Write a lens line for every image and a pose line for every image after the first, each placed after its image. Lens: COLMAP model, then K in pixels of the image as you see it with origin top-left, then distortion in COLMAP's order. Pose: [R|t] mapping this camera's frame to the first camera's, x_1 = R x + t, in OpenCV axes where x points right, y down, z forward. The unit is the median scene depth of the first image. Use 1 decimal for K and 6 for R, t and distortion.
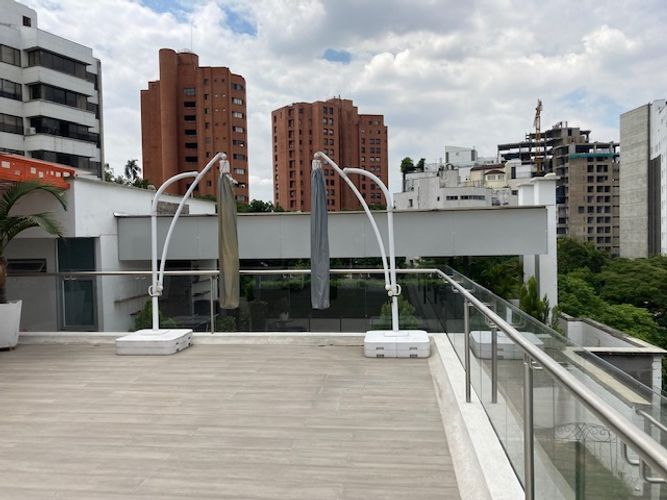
lens RADIAL K [[542.5, 0, 333.5], [0, 542.5, 250.0], [0, 0, 1]] dist [0.012482, 0.003327]
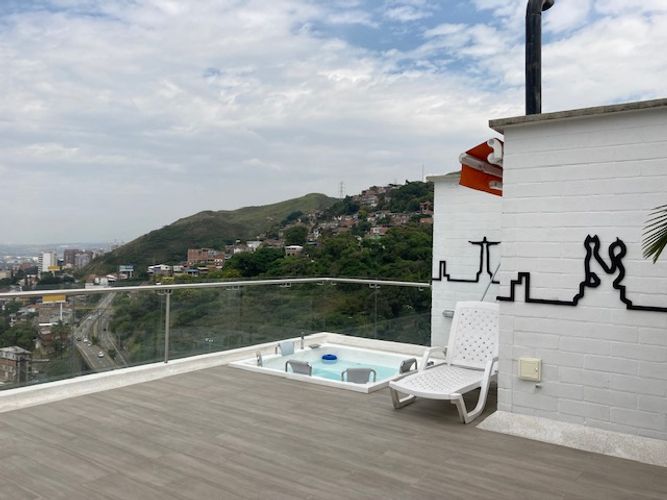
lens RADIAL K [[542.5, 0, 333.5], [0, 542.5, 250.0], [0, 0, 1]] dist [0.012482, 0.003327]
pose [[-0.871390, -0.002770, 0.490583, -1.011701], [-0.001025, 0.999992, 0.003827, -0.008950], [-0.490589, 0.002832, -0.871386, 1.779932]]
